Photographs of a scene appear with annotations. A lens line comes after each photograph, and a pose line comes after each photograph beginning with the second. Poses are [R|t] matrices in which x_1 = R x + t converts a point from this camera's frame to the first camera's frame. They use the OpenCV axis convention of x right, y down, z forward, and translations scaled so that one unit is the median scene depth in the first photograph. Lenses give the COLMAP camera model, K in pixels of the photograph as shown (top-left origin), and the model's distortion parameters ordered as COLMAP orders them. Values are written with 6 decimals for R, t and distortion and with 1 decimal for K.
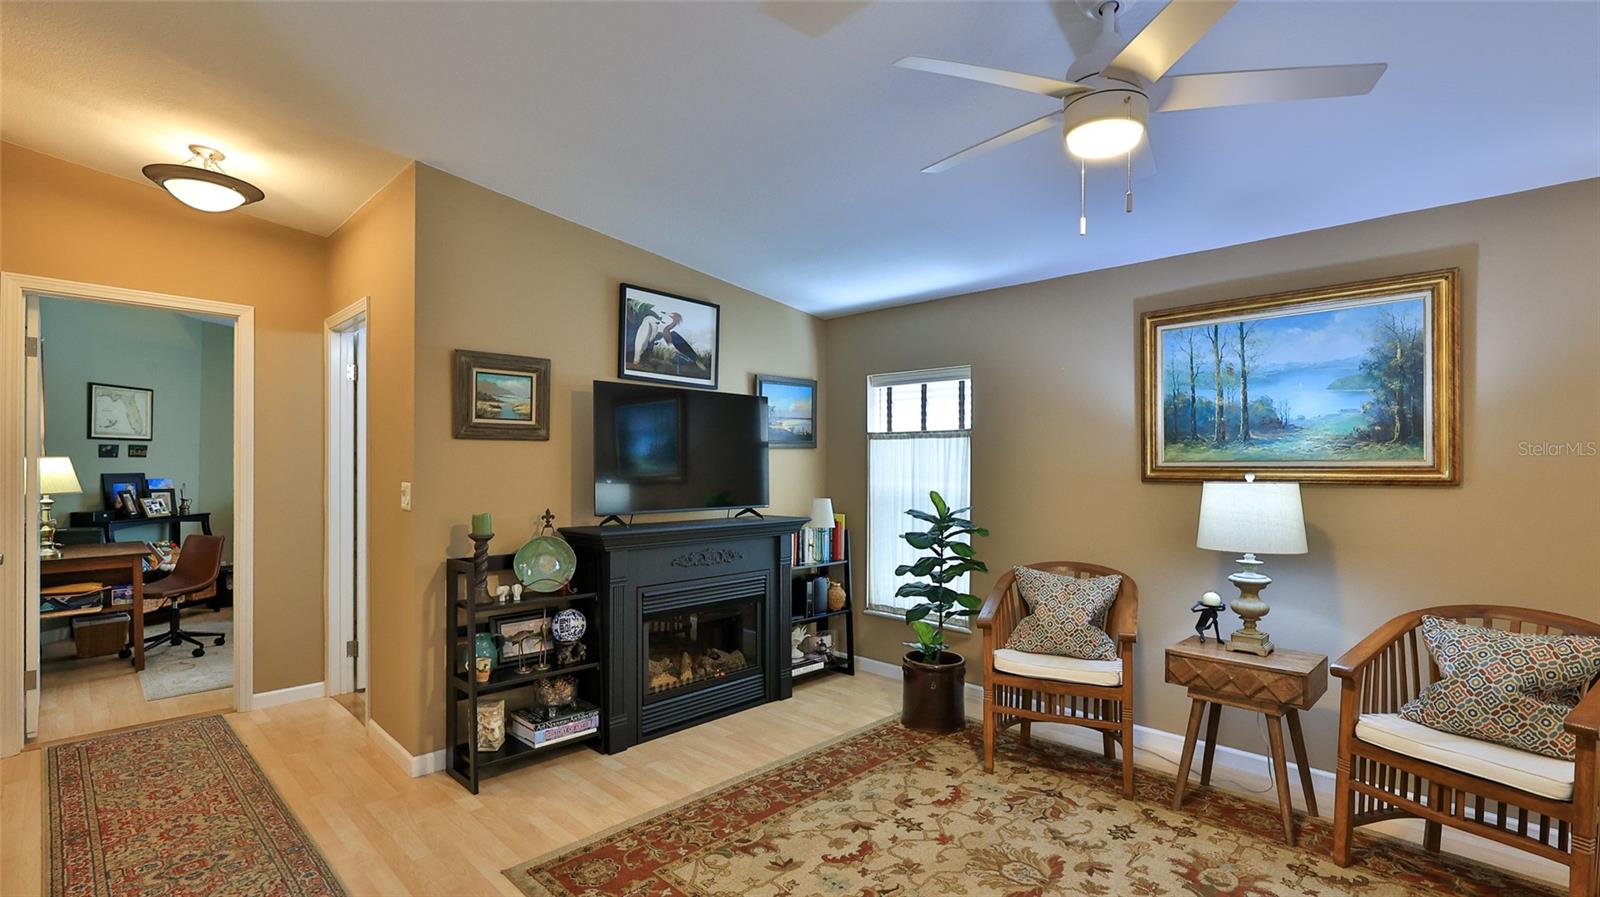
lens RADIAL K [[717.9, 0, 796.4], [0, 717.9, 475.9], [0, 0, 1]] dist [0.002741, 0.000231]
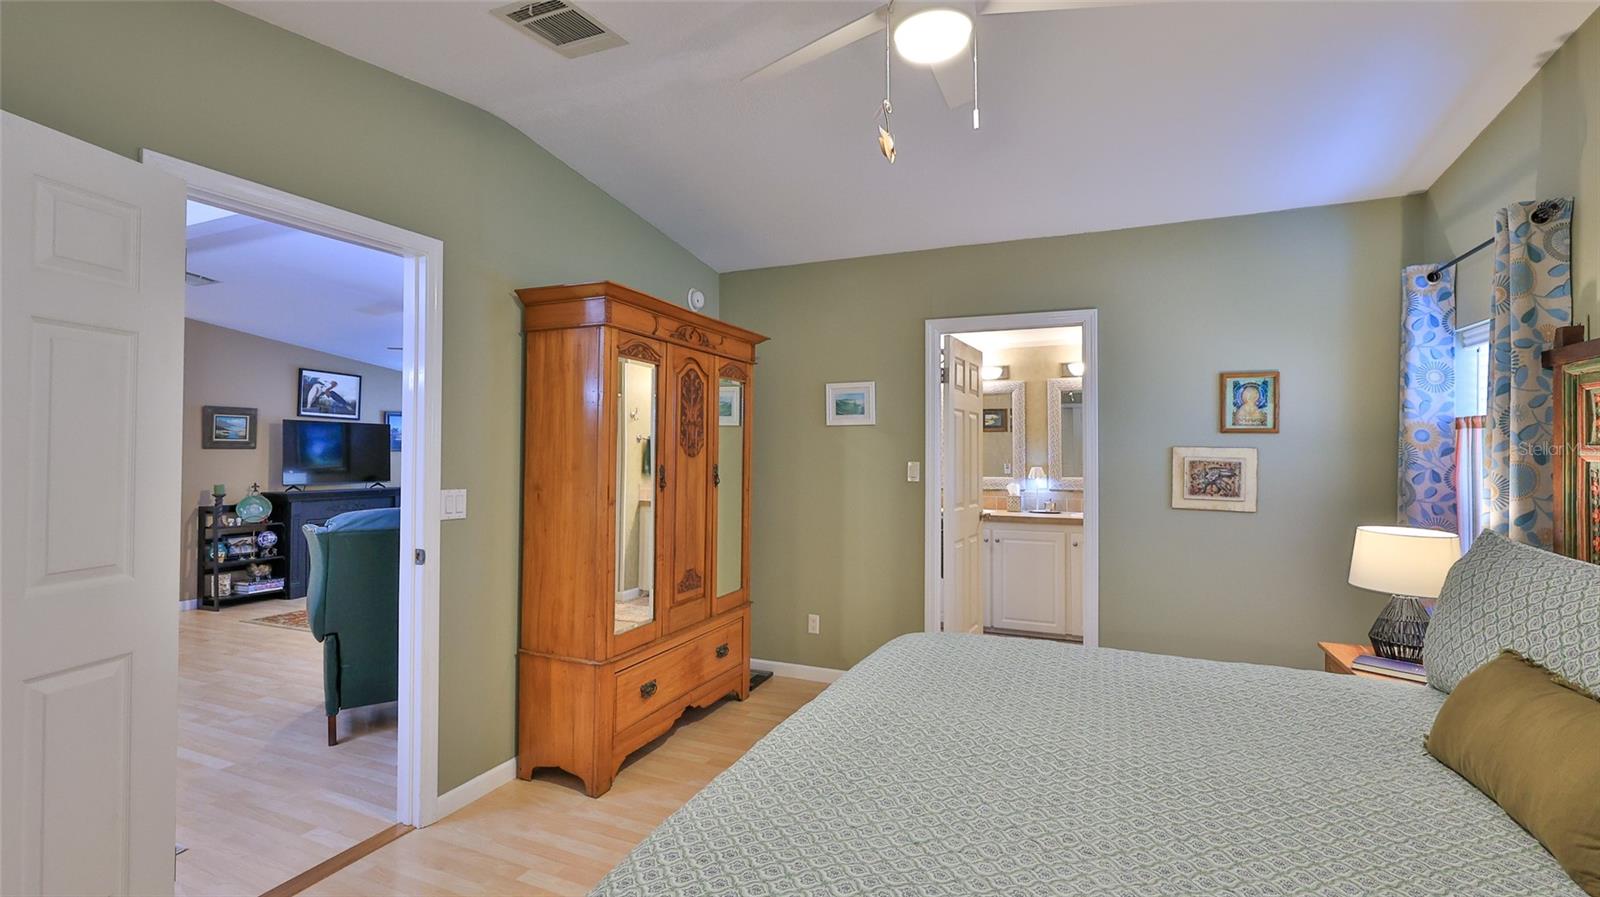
lens RADIAL K [[706.1, 0, 792.9], [0, 706.1, 440.2], [0, 0, 1]] dist [0.001200, 0.000090]
pose [[0.933151, 0.001721, 0.359480, 0.369740], [0.012267, 0.999254, -0.036625, 0.018673], [-0.359275, 0.038587, 0.932434, -1.477123]]
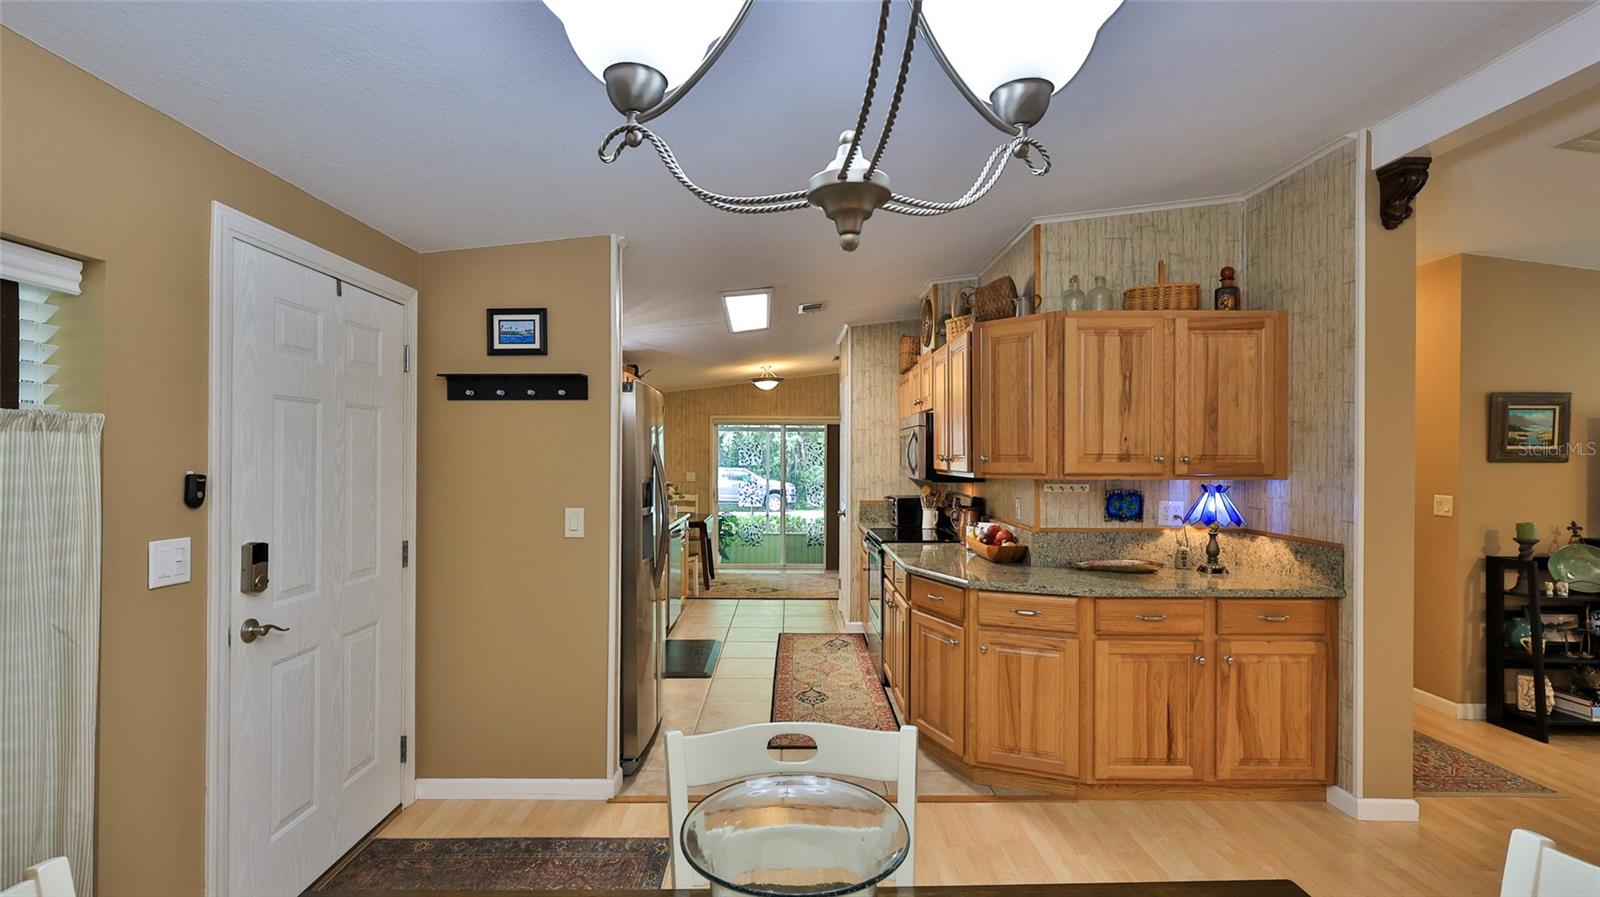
lens RADIAL K [[719.6, 0, 782.6], [0, 719.6, 457.7], [0, 0, 1]] dist [0.000011, -0.000015]
pose [[0.700632, 0.001619, -0.713521, -0.431433], [-0.017842, 0.999724, -0.015251, -0.017013], [0.713300, 0.023416, 0.700468, -0.773174]]
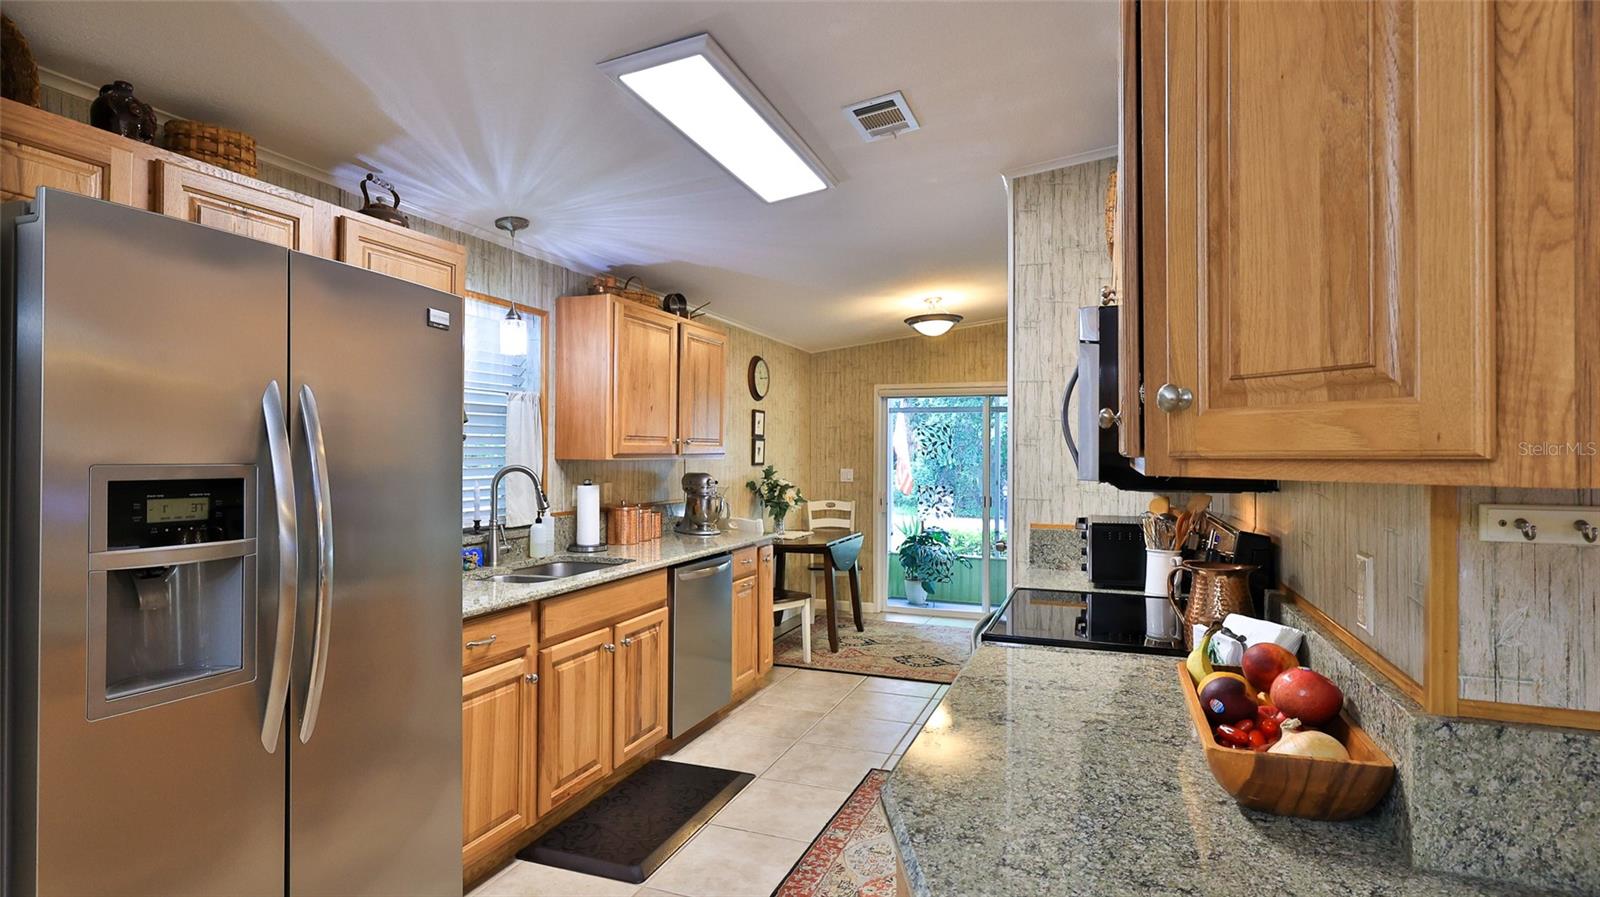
lens RADIAL K [[805.6, 0, 791.6], [0, 805.6, 451.5], [0, 0, 1]] dist [0.001327, 0.000080]
pose [[0.398037, -0.003338, -0.917363, -0.778619], [-0.022319, 0.999662, -0.013321, -0.010614], [0.917098, 0.025777, 0.397828, -0.040216]]
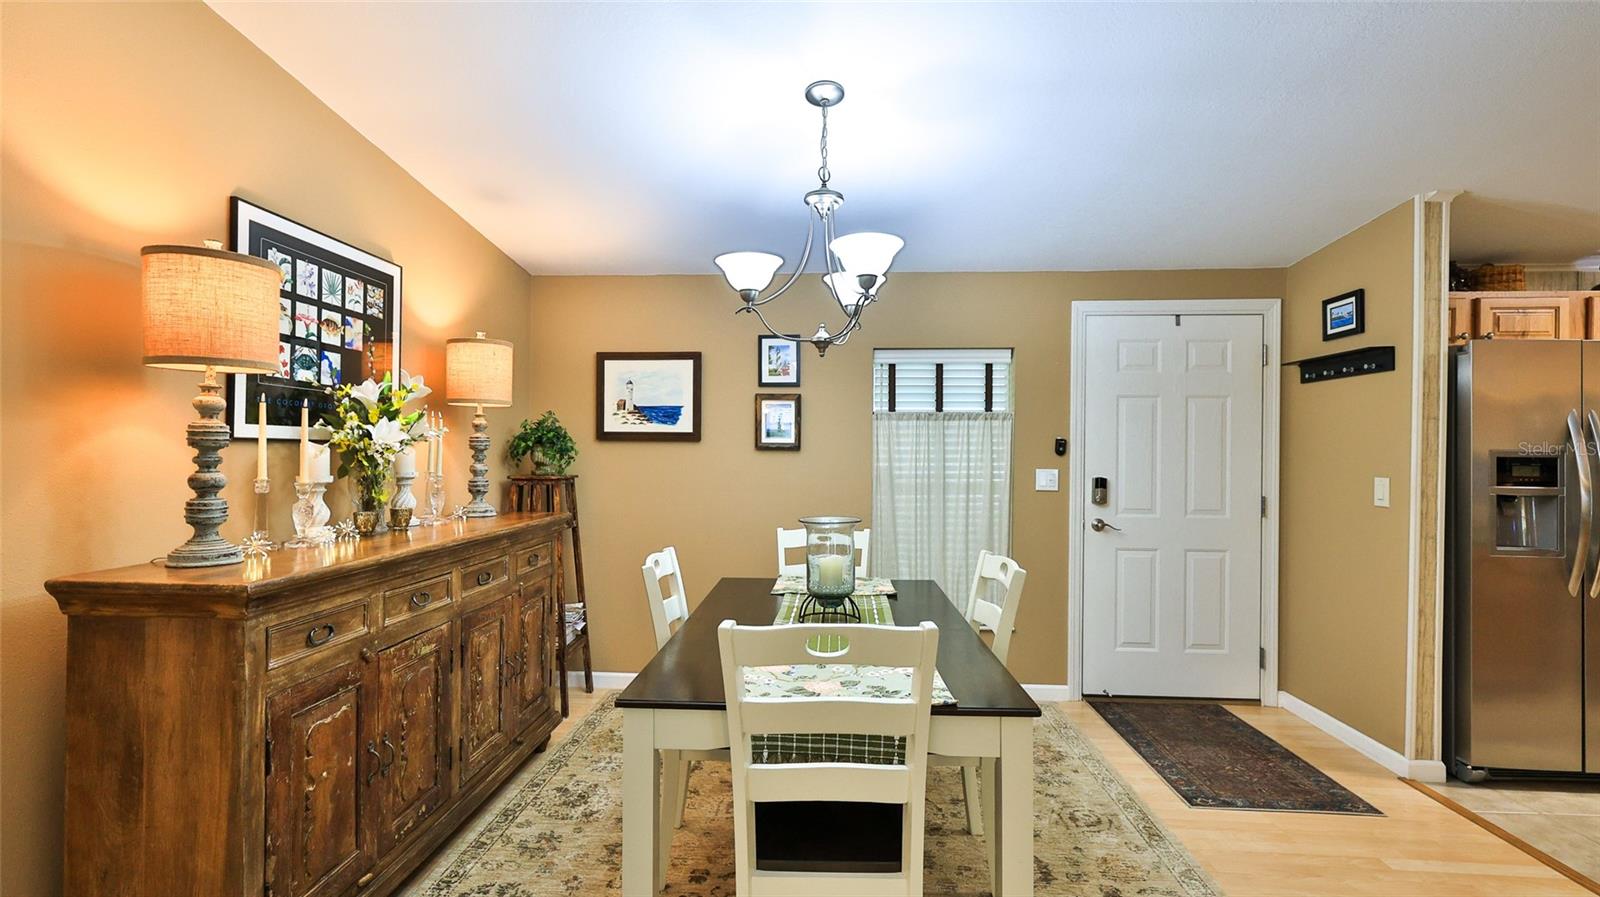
lens RADIAL K [[706.1, 0, 792.9], [0, 706.1, 440.2], [0, 0, 1]] dist [0.001200, 0.000090]
pose [[-0.752326, -0.008803, -0.658733, -0.077848], [-0.020339, 0.999744, 0.009868, -0.004357], [0.658477, 0.020822, -0.752312, -0.113414]]
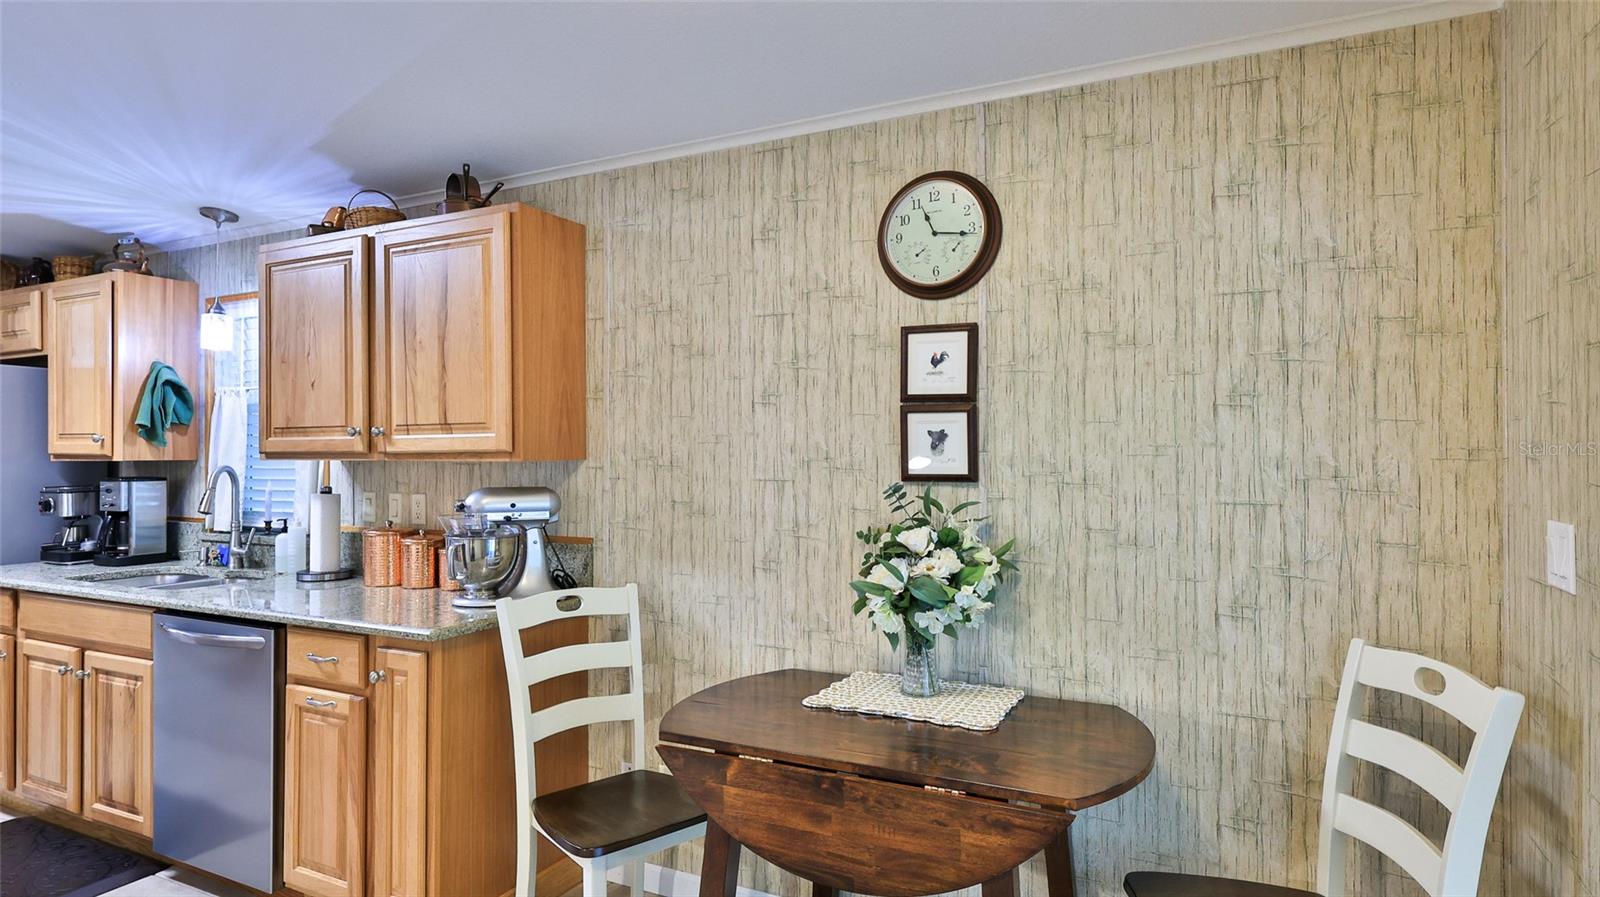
lens RADIAL K [[874.2, 0, 798.7], [0, 874.2, 446.3], [0, 0, 1]] dist [0.001314, -0.000443]
pose [[-0.949447, -0.001790, -0.313922, -2.206078], [-0.005671, 0.999918, 0.011450, -0.038405], [0.313876, 0.012651, -0.949380, 1.286031]]
